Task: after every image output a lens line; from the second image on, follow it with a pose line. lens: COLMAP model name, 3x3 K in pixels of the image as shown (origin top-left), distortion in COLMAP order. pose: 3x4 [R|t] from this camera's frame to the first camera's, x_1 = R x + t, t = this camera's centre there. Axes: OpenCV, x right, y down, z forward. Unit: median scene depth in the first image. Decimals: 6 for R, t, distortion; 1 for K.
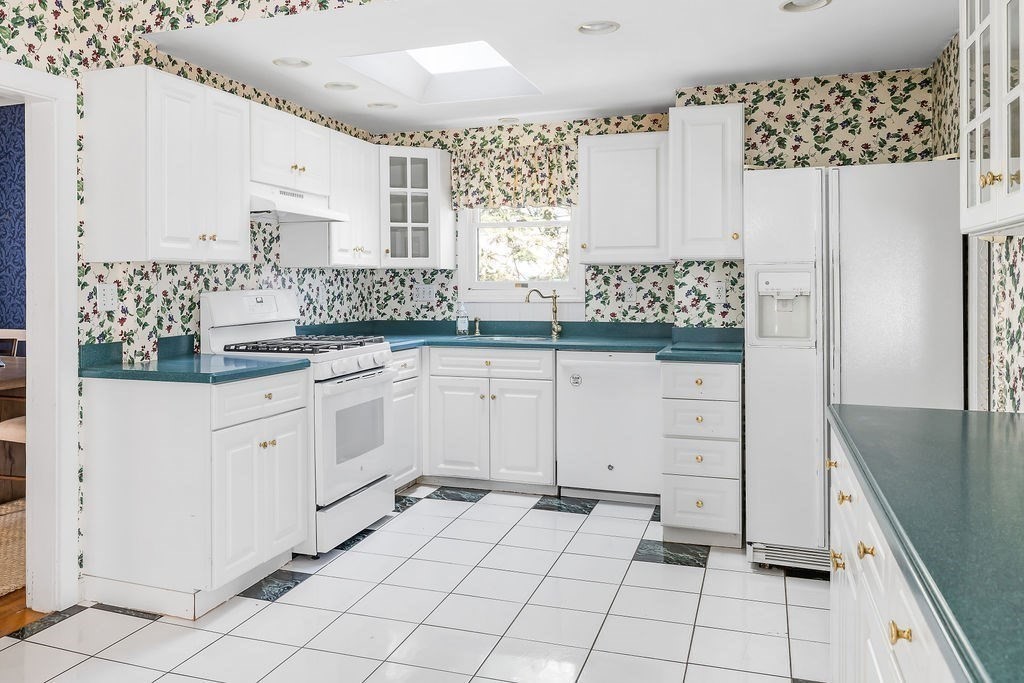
lens RADIAL K [[678.1, 0, 507.8], [0, 678.1, 341.6], [0, 0, 1]] dist [-0.000875, -0.001004]
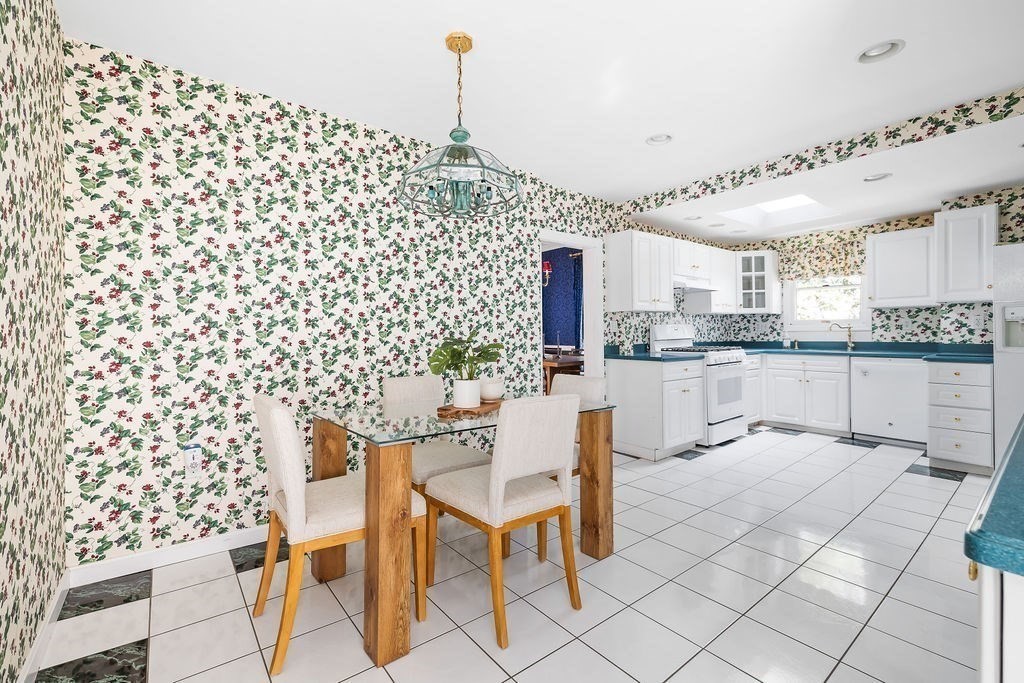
lens RADIAL K [[437.3, 0, 514.1], [0, 437.3, 330.7], [0, 0, 1]] dist [-0.002950, 0.000003]
pose [[0.827278, 0.000250, -0.561793, -0.013919], [-0.057141, 0.994851, -0.083702, 0.089135], [0.558880, 0.101347, 0.823032, -0.419322]]
